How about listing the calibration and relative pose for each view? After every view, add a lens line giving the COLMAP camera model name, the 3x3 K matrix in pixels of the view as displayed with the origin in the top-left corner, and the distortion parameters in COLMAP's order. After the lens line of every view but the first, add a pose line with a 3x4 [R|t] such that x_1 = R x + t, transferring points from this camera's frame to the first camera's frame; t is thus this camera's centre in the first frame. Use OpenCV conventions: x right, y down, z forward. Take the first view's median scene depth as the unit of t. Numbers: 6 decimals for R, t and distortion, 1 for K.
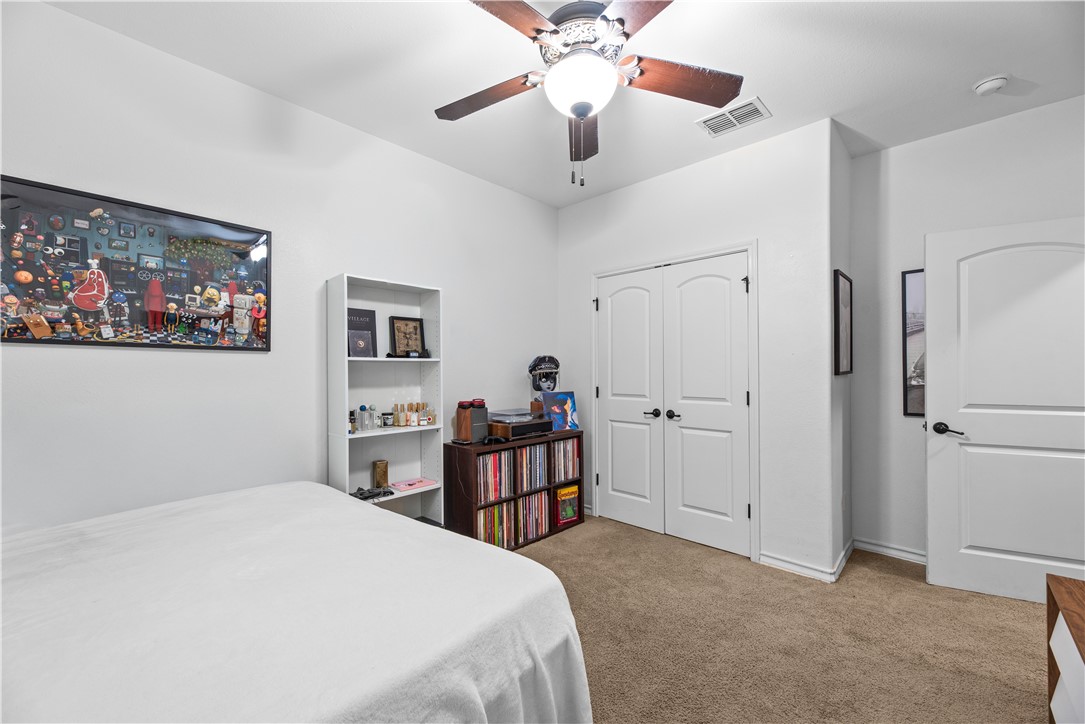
lens RADIAL K [[438.1, 0, 539.9], [0, 438.1, 365.7], [0, 0, 1]] dist [0.000954, -0.000049]
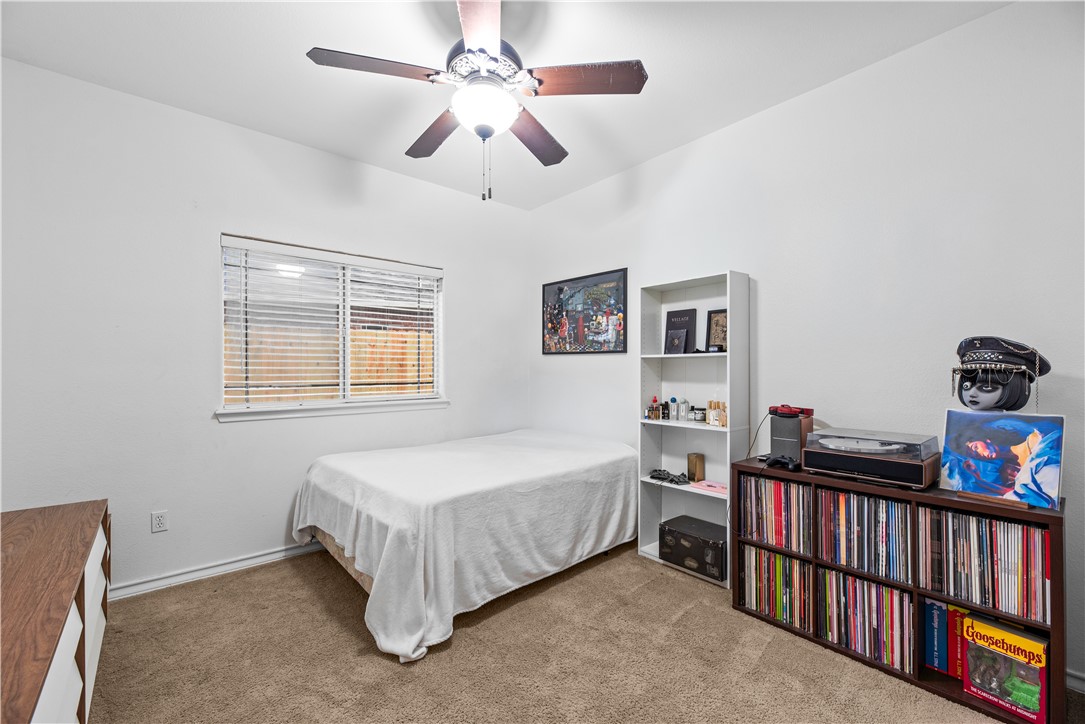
lens RADIAL K [[470.4, 0, 541.1], [0, 470.4, 371.1], [0, 0, 1]] dist [-0.000499, 0.000159]
pose [[-0.136230, 0.005867, -0.990660, 0.792970], [0.008451, 0.999953, 0.004760, 0.014323], [0.990641, -0.007724, -0.136273, 0.806410]]
